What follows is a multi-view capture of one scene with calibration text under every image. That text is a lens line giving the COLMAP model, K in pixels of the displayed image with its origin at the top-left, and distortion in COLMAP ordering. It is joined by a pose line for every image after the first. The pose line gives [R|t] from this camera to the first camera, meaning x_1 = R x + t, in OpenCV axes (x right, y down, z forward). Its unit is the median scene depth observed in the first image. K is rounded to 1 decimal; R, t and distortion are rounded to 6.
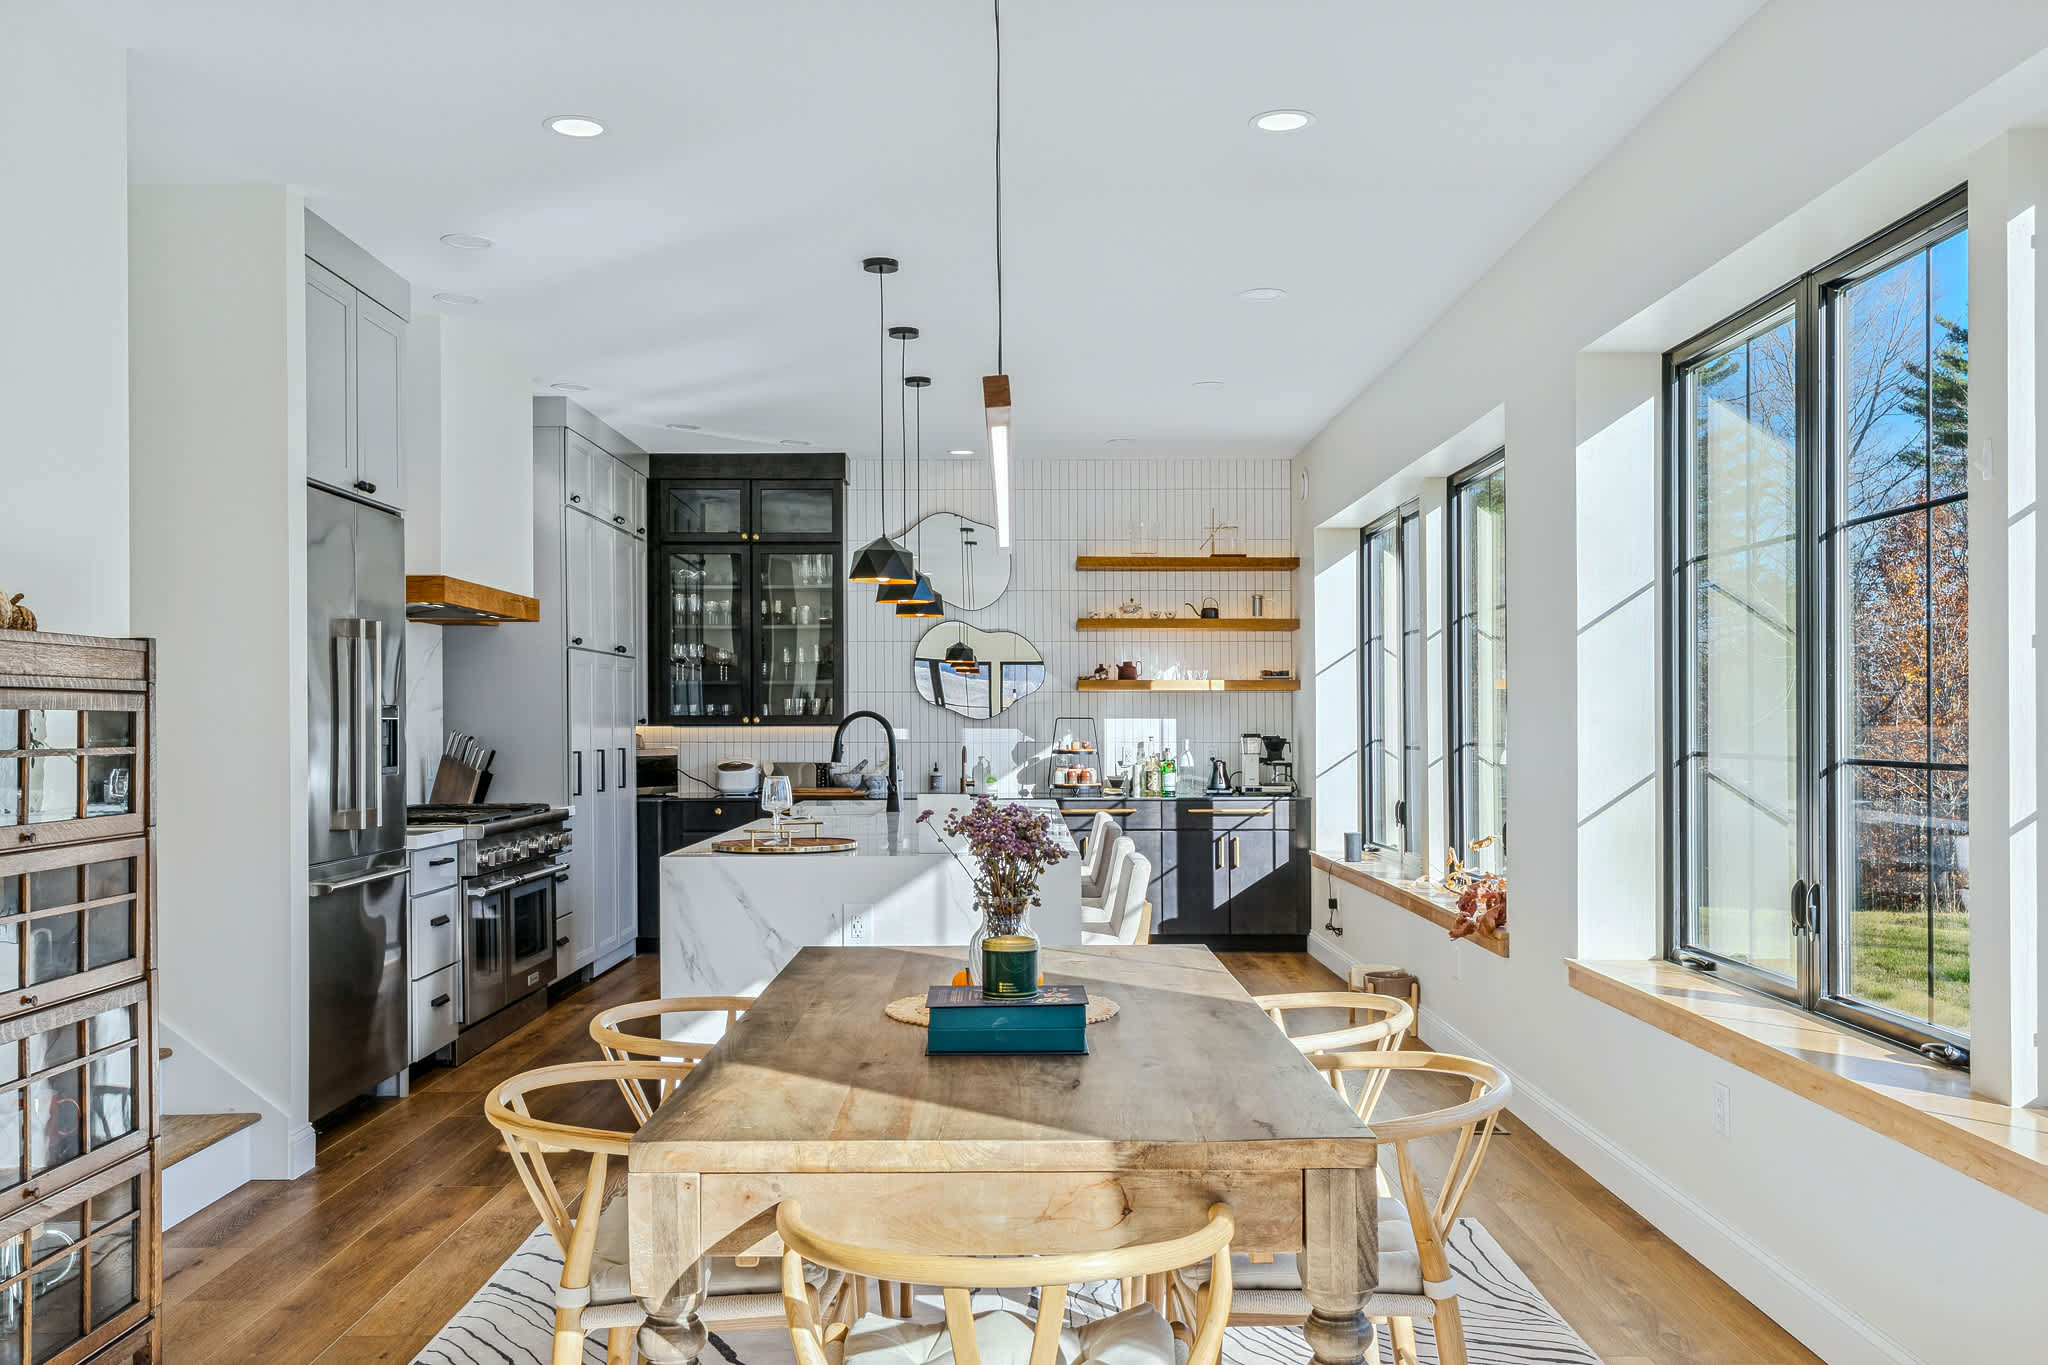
lens RADIAL K [[1730.4, 0, 1016.6], [0, 1730.4, 703.9], [0, 0, 1]] dist [0.012772, 0.005826]
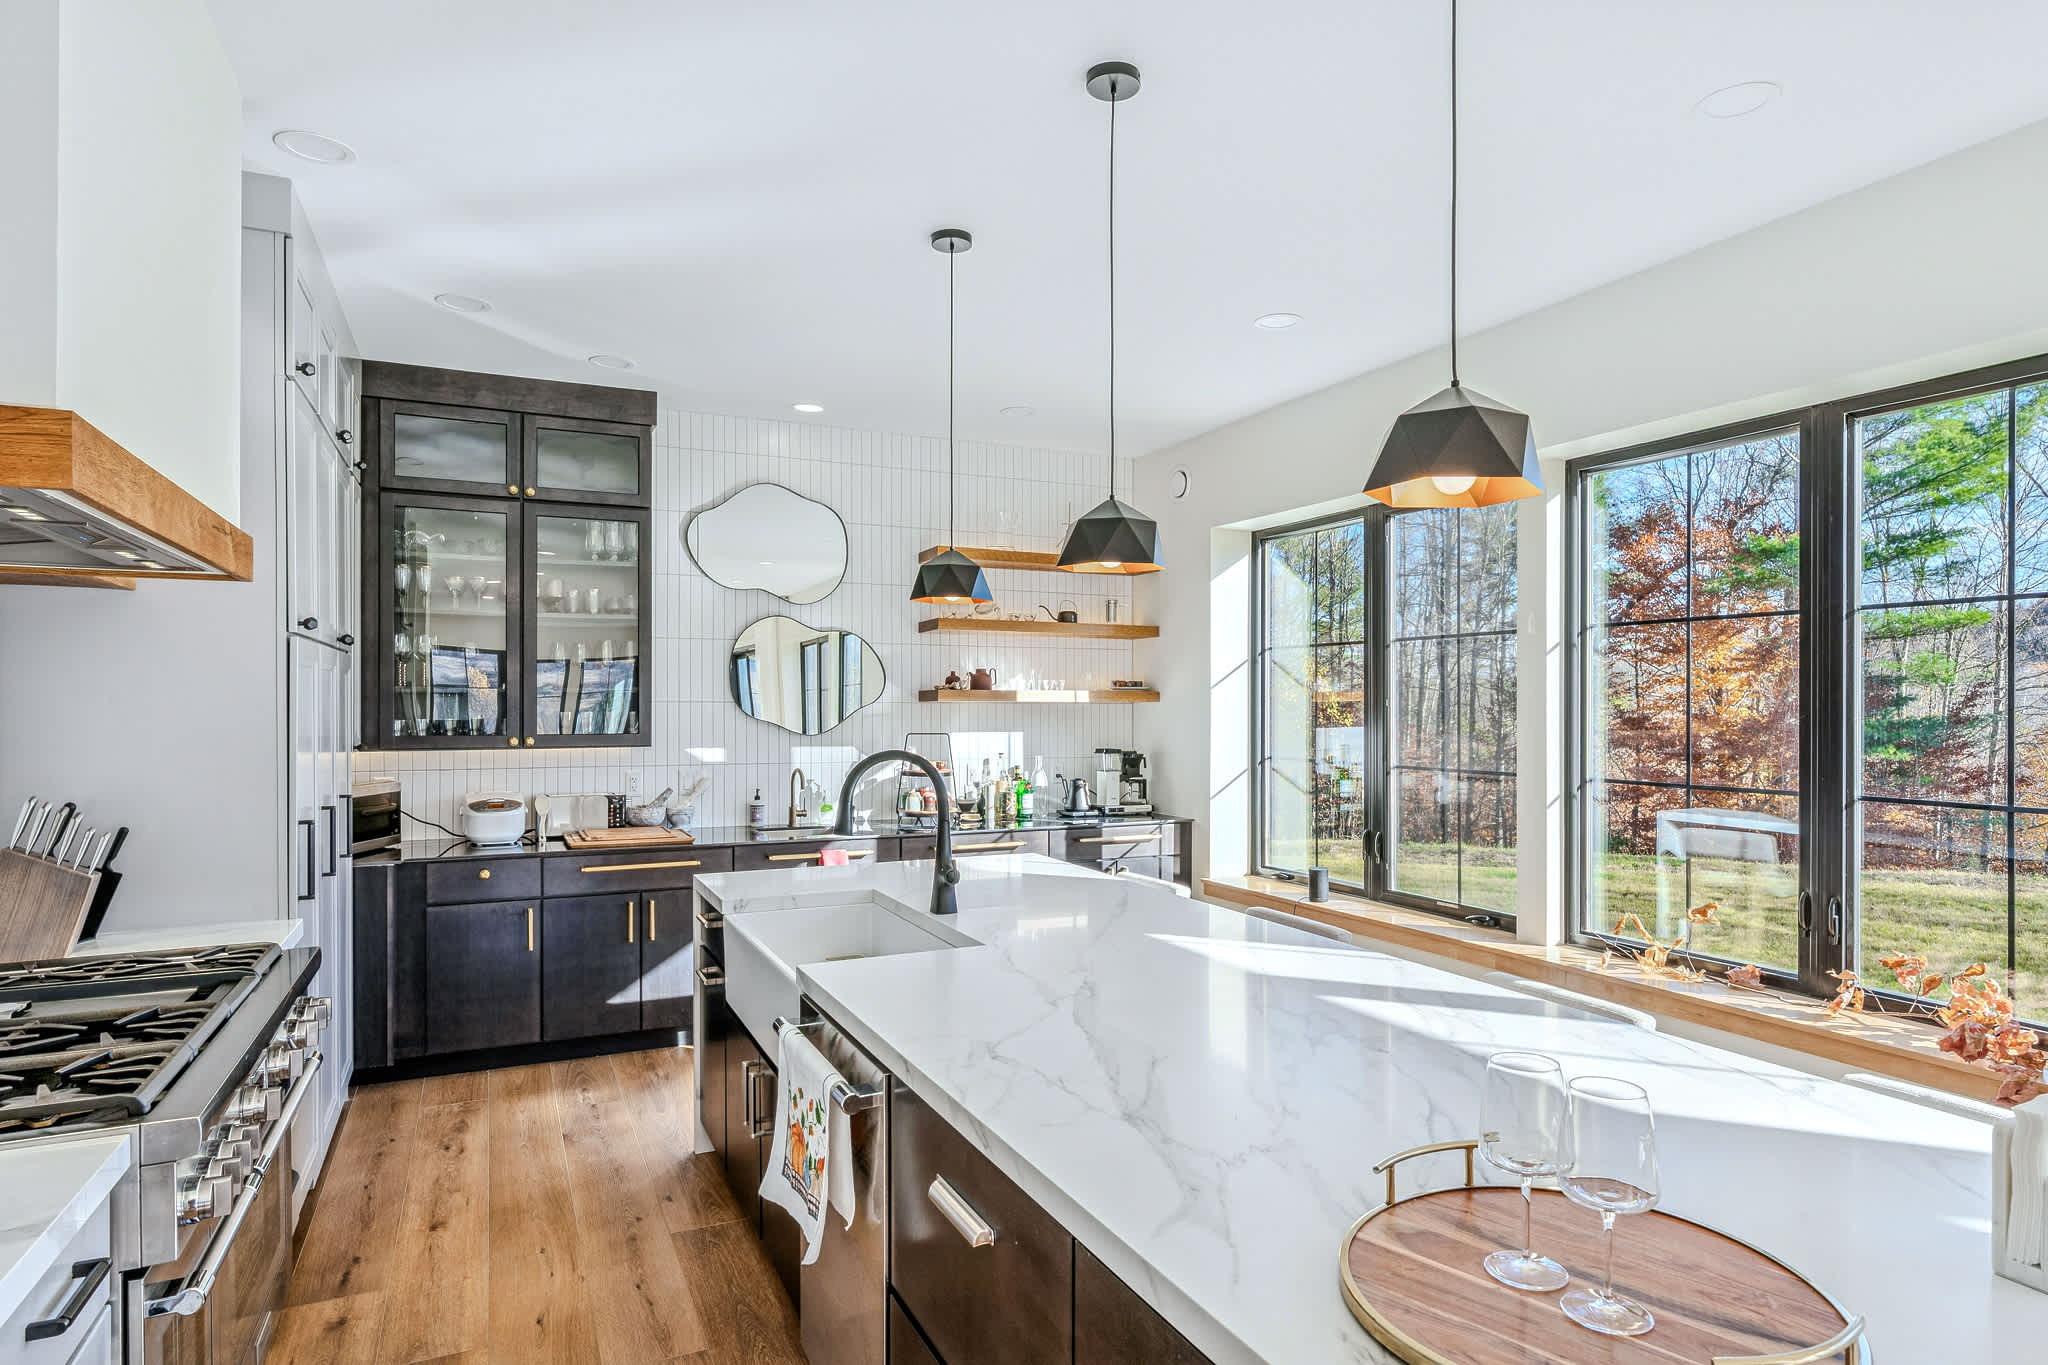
lens RADIAL K [[1149.5, 0, 1026.5], [0, 1149.5, 690.2], [0, 0, 1]] dist [0.004014, 0.000755]
pose [[0.903530, 0.007283, 0.428463, -0.168152], [-0.007267, 0.999972, -0.001674, -0.012897], [-0.428463, -0.001601, 0.903558, 0.467492]]
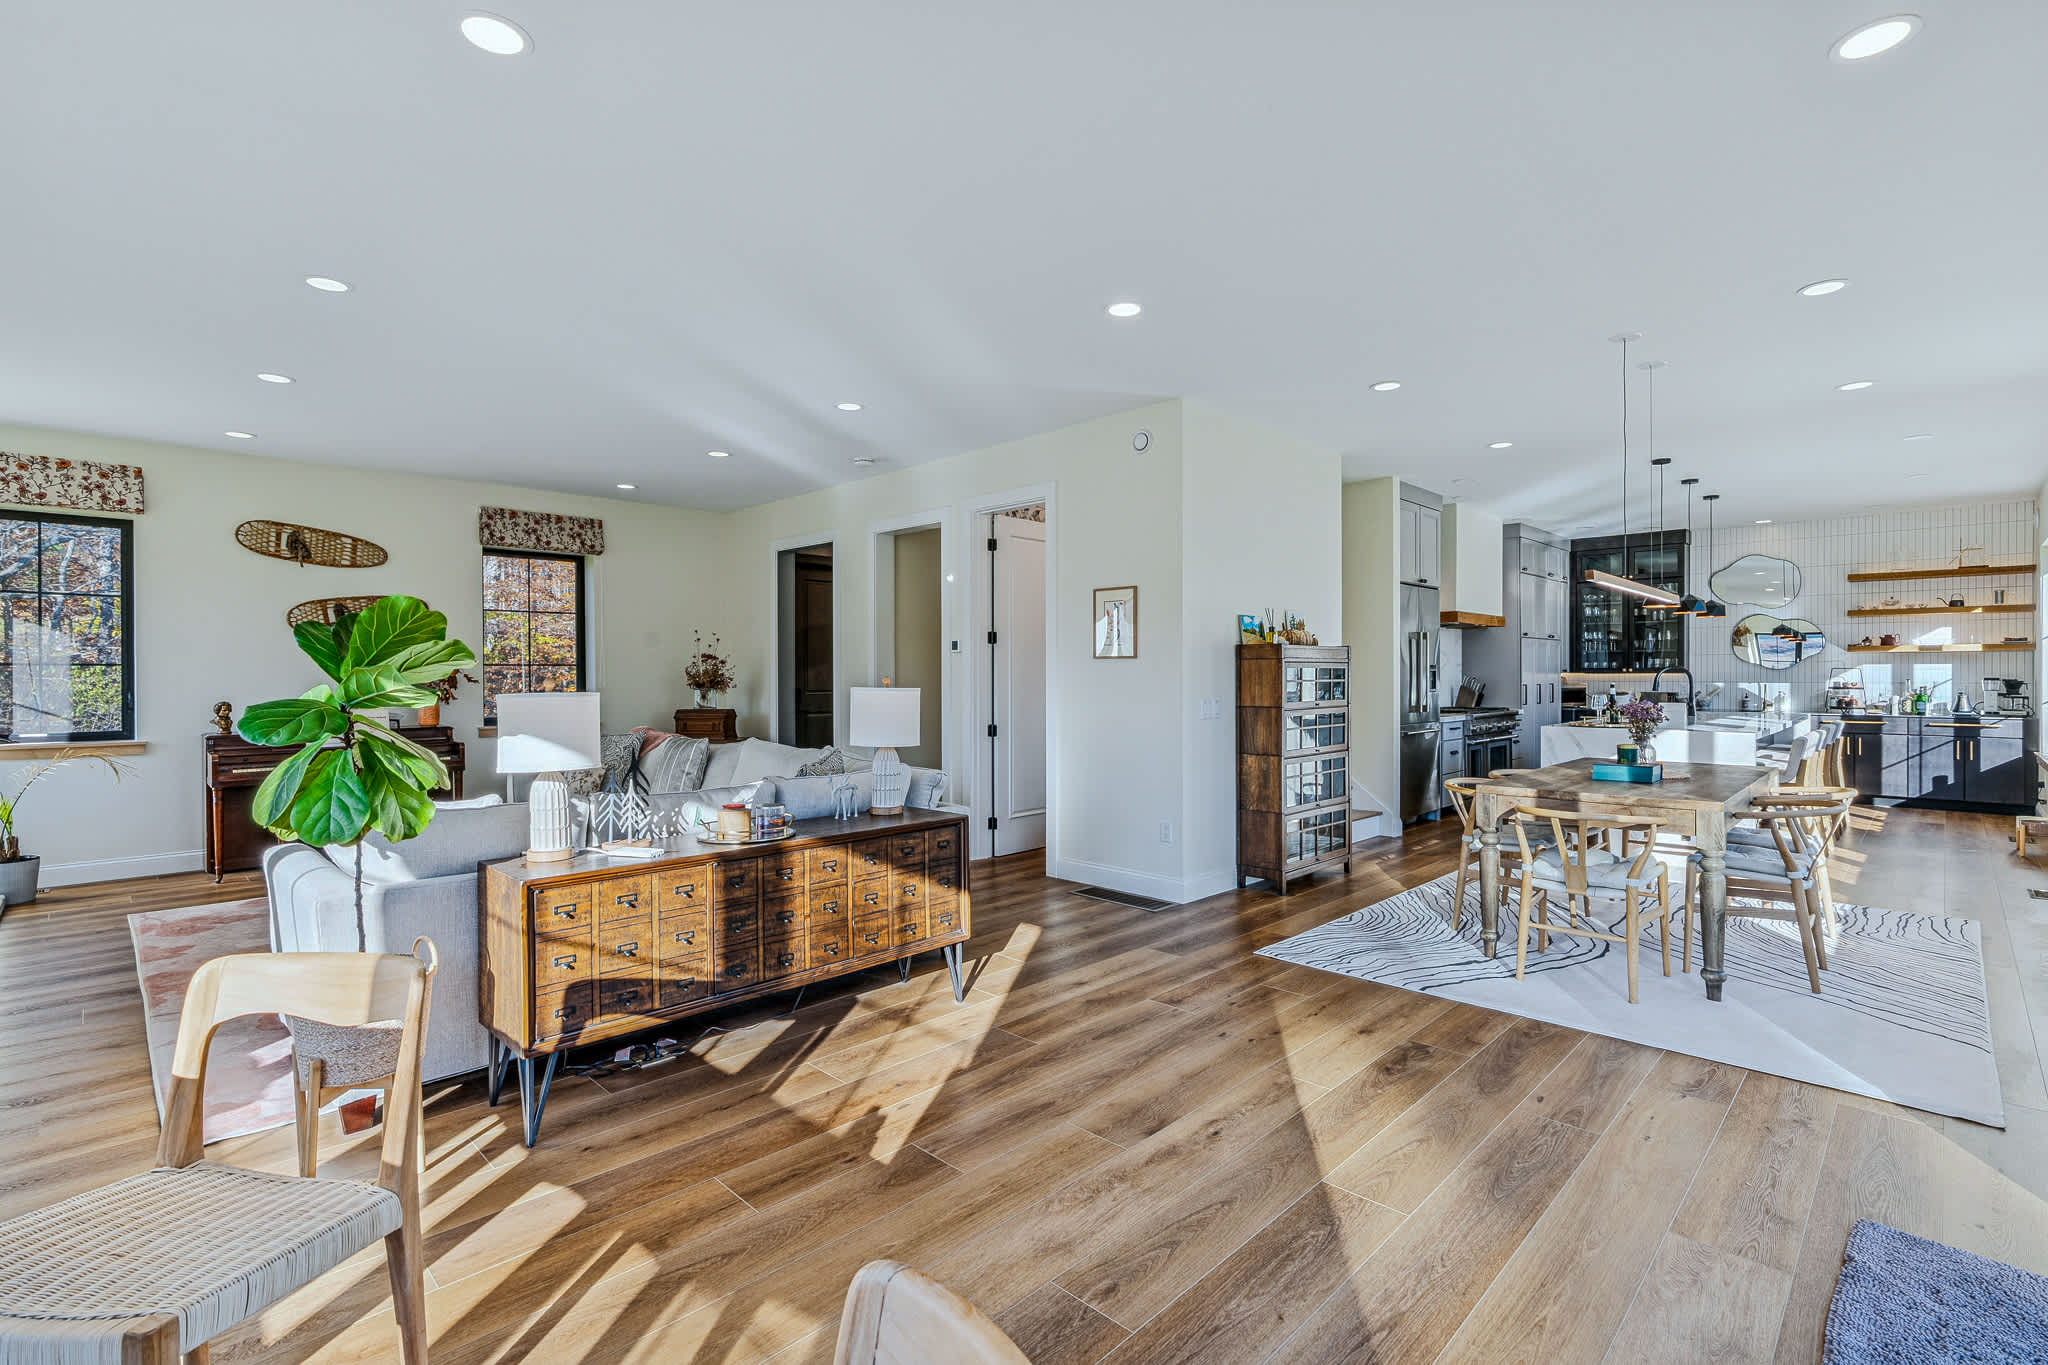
lens RADIAL K [[936.1, 0, 1028.9], [0, 936.1, 687.8], [0, 0, 1]] dist [-0.007637, 0.002152]
pose [[0.712268, 0.010953, -0.701822, 0.106256], [0.008933, 0.999656, 0.024666, -0.002776], [0.701850, -0.023838, 0.711925, -0.232693]]
